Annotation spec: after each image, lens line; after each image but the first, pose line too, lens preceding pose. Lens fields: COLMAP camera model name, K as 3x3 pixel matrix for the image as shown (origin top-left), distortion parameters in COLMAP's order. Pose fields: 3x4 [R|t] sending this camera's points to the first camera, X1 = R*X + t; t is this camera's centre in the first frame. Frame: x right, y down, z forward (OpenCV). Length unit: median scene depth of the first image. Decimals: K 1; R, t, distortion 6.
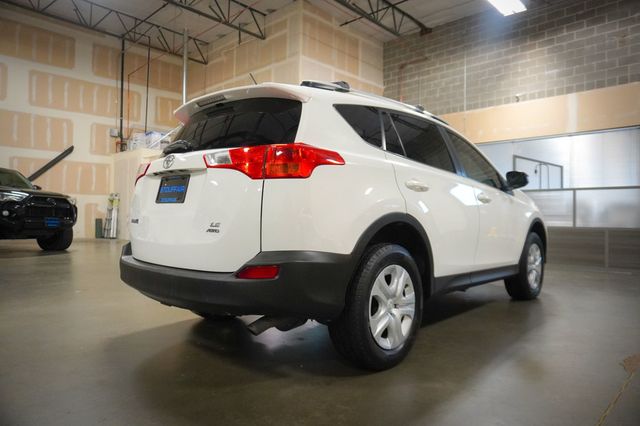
lens RADIAL K [[430.4, 0, 320.1], [0, 430.4, 221.5], [0, 0, 1]] dist [0.001235, 0.001360]
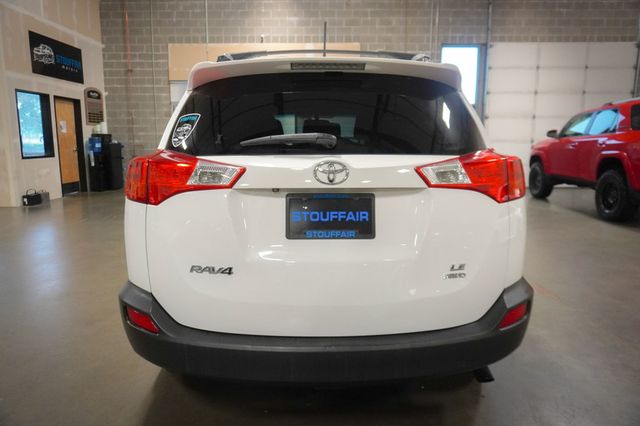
lens RADIAL K [[431.3, 0, 319.5], [0, 431.3, 230.2], [0, 0, 1]] dist [-0.062981, 0.034898]
pose [[0.706860, -0.159151, 0.689217, -0.220495], [0.021198, 0.978688, 0.204255, -0.051094], [-0.707036, -0.129770, 0.695169, 0.159410]]
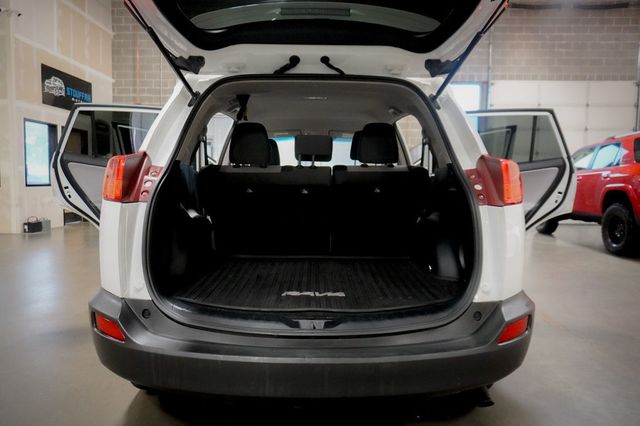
lens RADIAL K [[431.3, 0, 319.5], [0, 431.3, 230.2], [0, 0, 1]] dist [-0.062981, 0.034898]
pose [[0.718163, -0.084400, 0.690737, -0.205745], [0.009517, 0.993716, 0.111525, -0.031048], [-0.695809, -0.073519, 0.714454, 0.159173]]
